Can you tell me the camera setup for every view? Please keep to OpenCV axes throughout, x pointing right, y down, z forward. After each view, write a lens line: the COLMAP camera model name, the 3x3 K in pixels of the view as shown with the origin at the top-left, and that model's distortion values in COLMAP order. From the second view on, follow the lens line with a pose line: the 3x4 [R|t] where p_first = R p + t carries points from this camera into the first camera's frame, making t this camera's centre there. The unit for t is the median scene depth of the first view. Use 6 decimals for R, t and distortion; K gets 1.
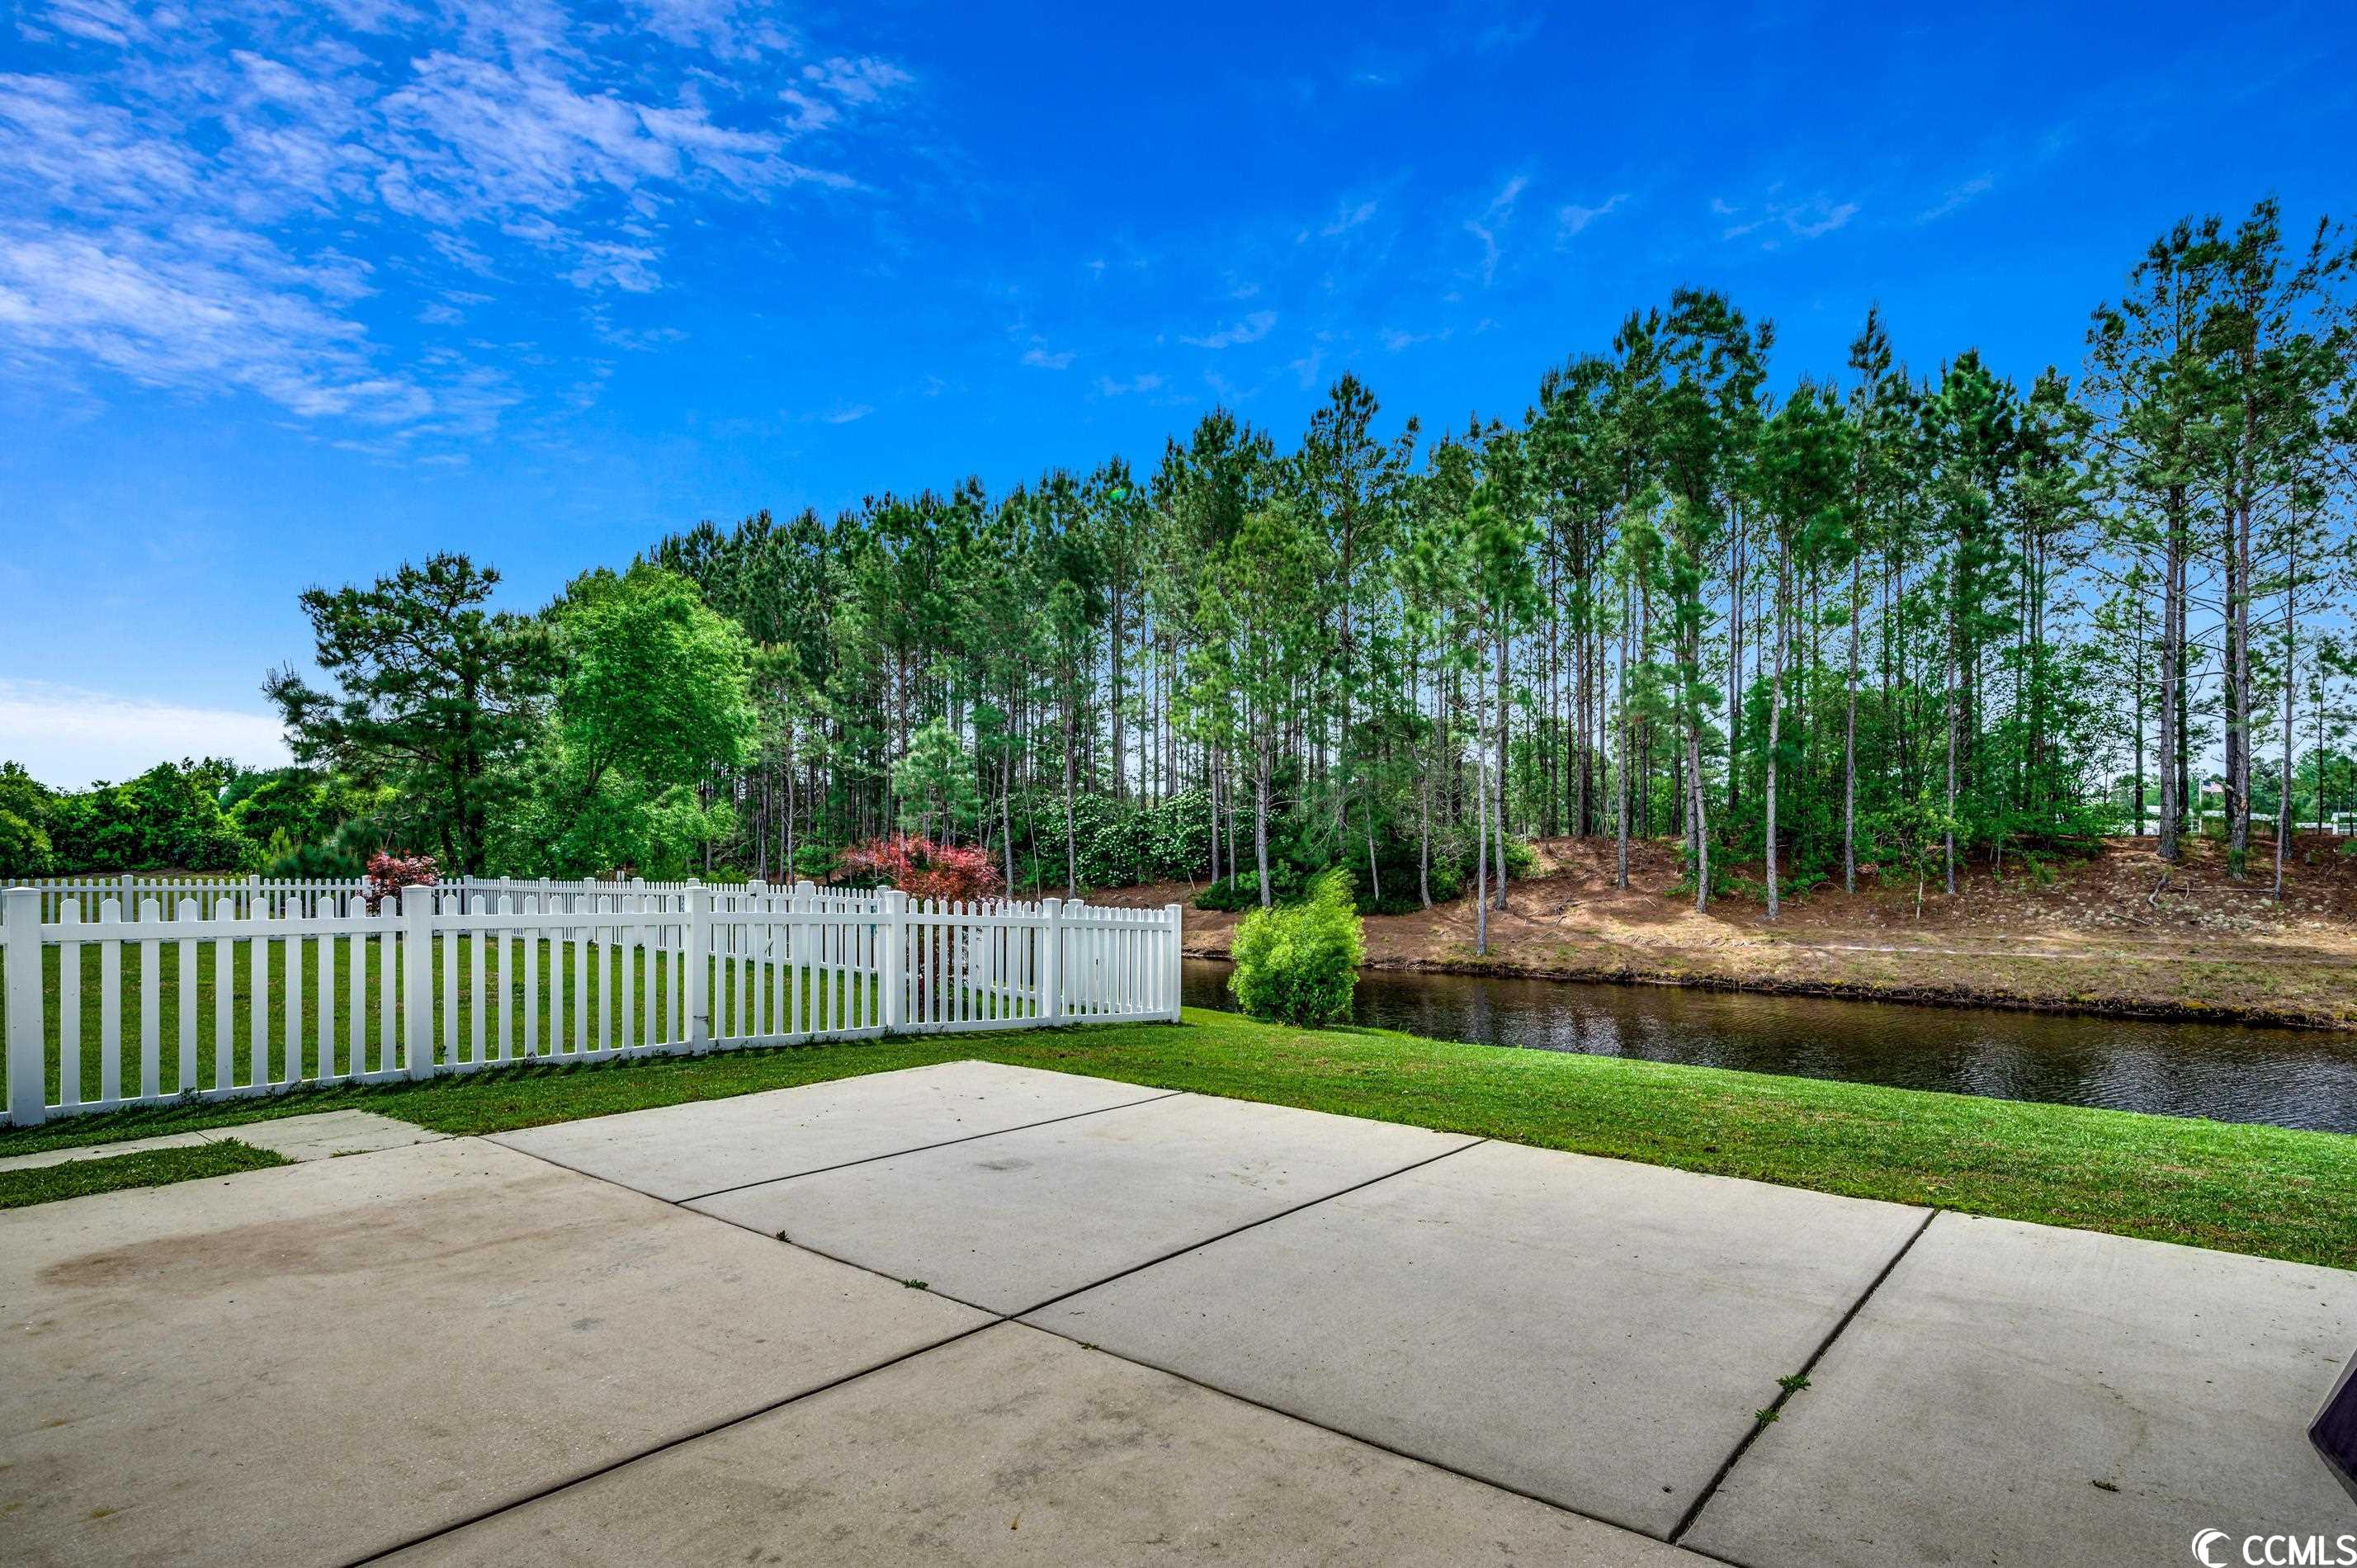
lens RADIAL K [[1260.1, 0, 1168.1], [0, 1260.1, 853.1], [0, 0, 1]] dist [0.005184, -0.006004]
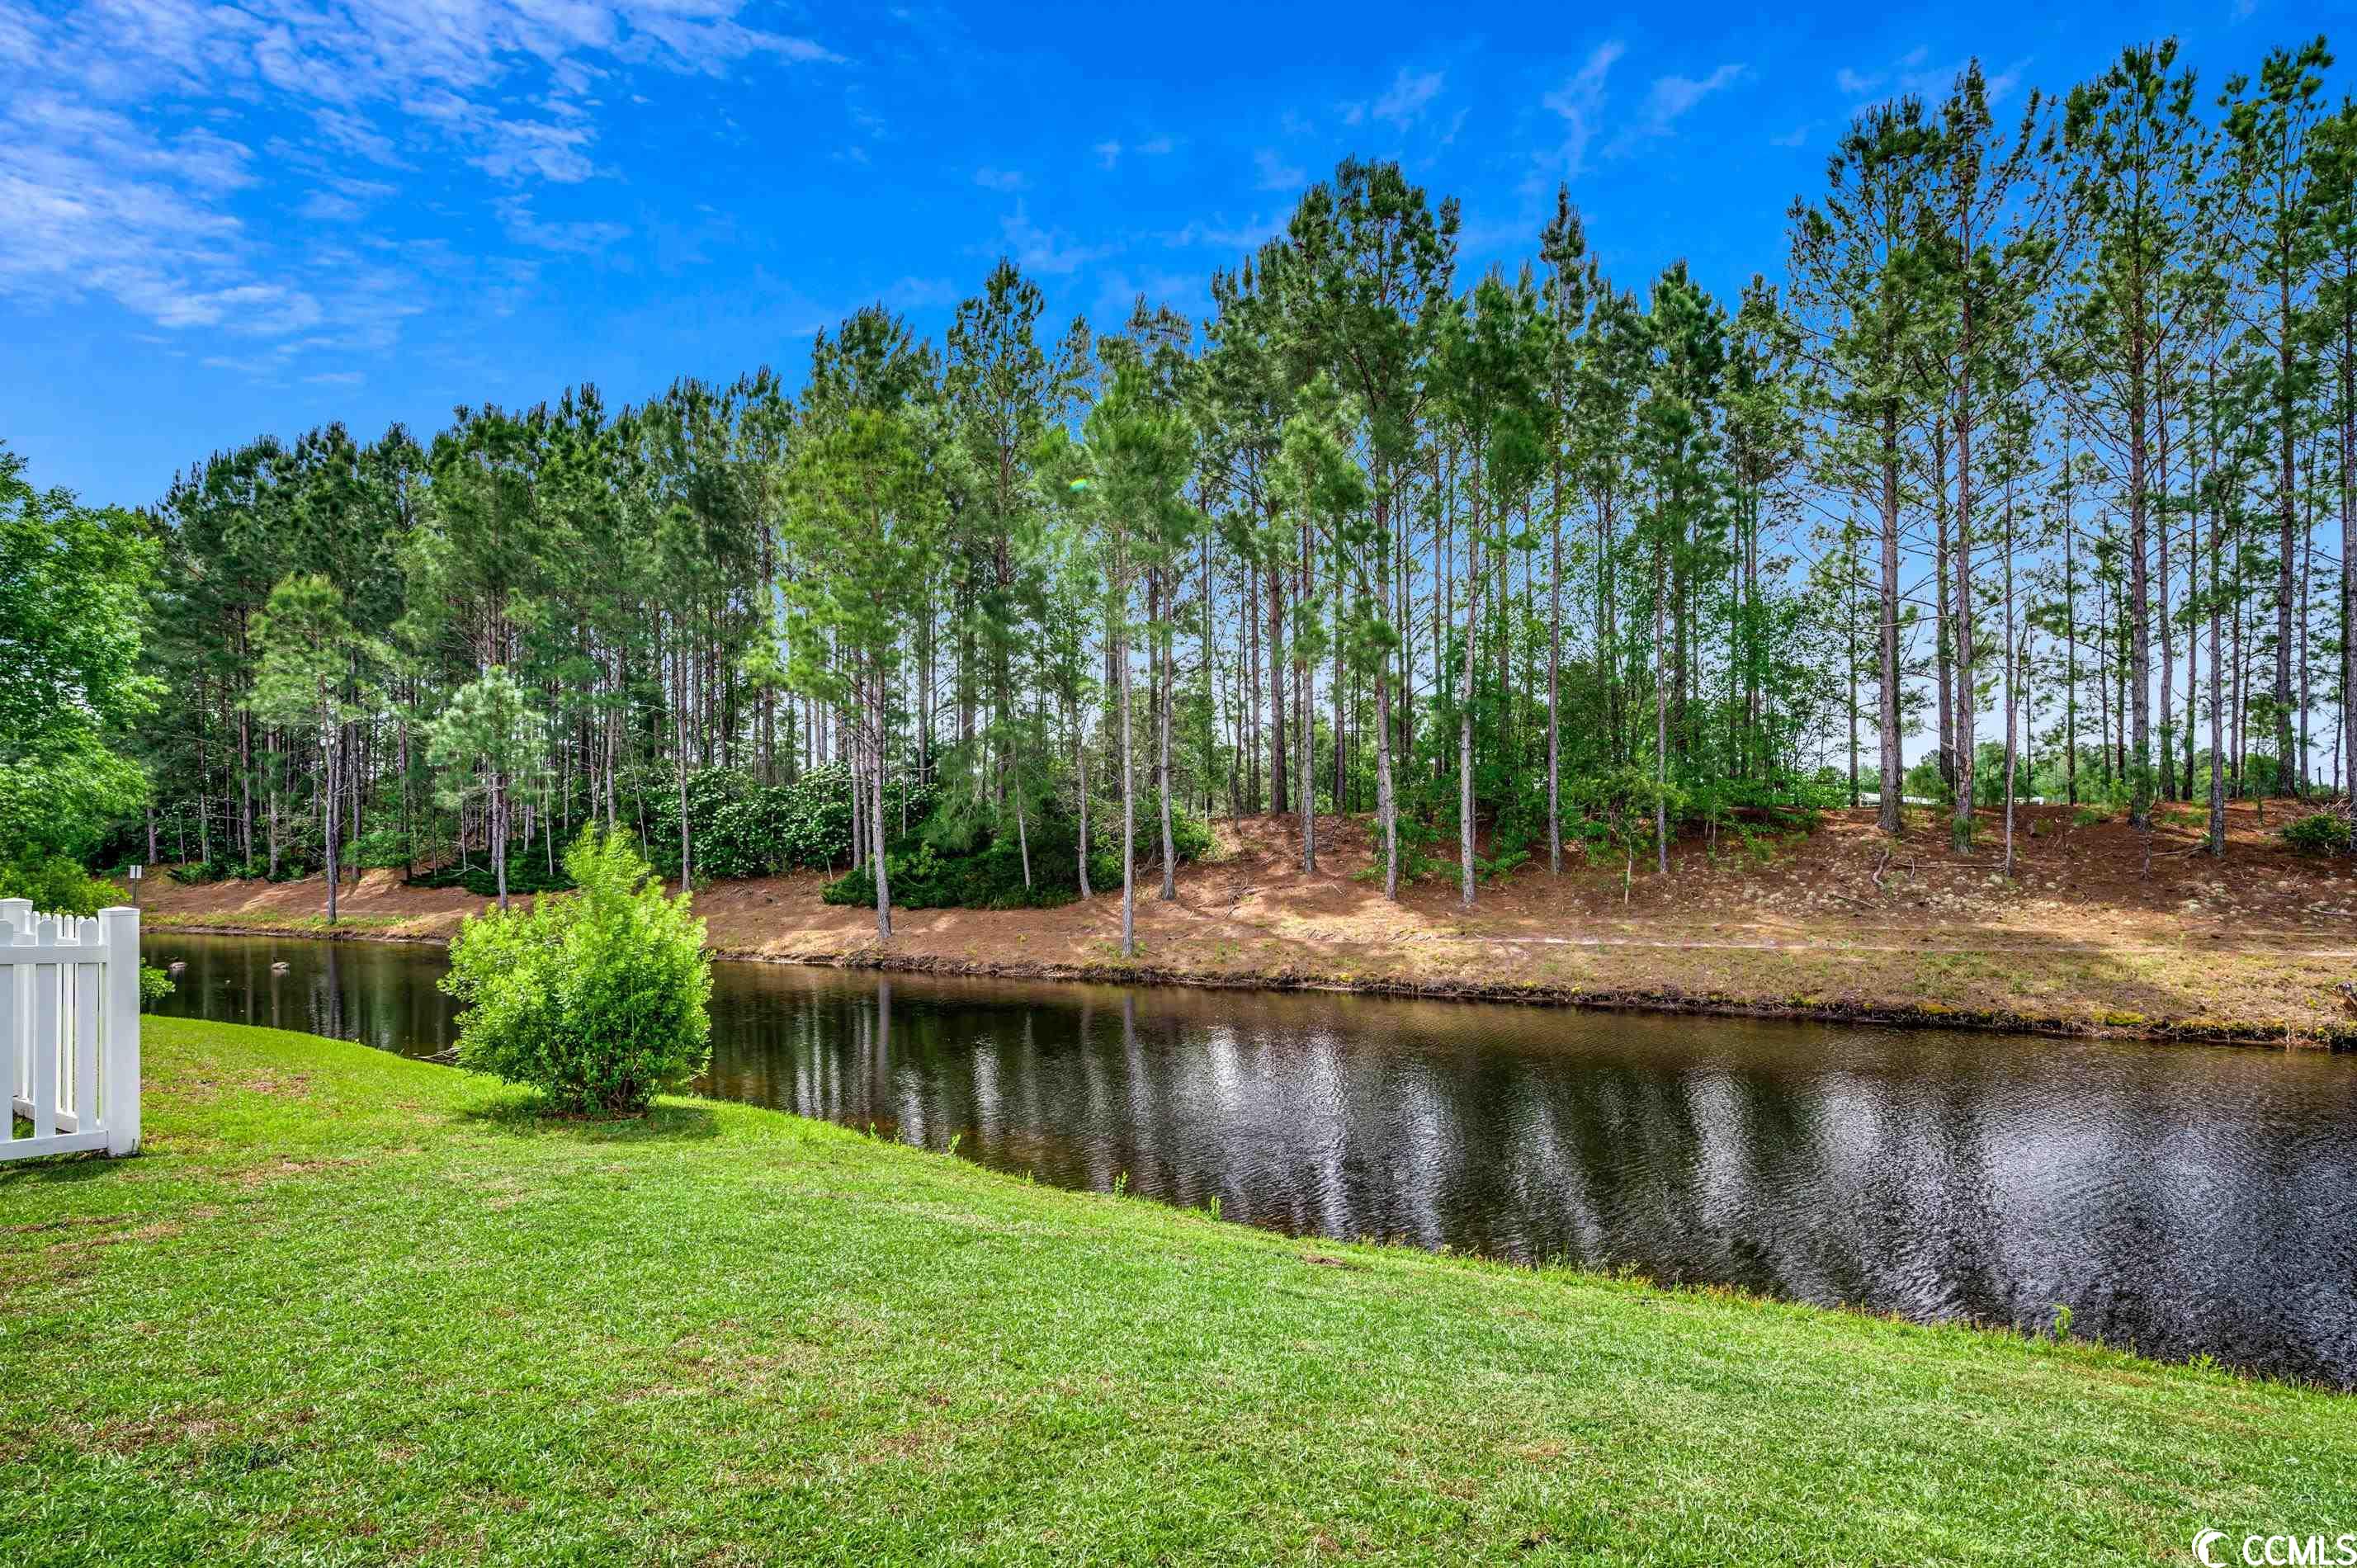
lens RADIAL K [[1260.1, 0, 1175.0], [0, 1260.1, 841.1], [0, 0, 1]] dist [0.005184, -0.006004]
pose [[0.984945, -0.006061, 0.172764, 0.132603], [0.006381, 0.999979, -0.001294, 0.007934], [-0.172752, 0.002377, 0.984962, 0.193763]]
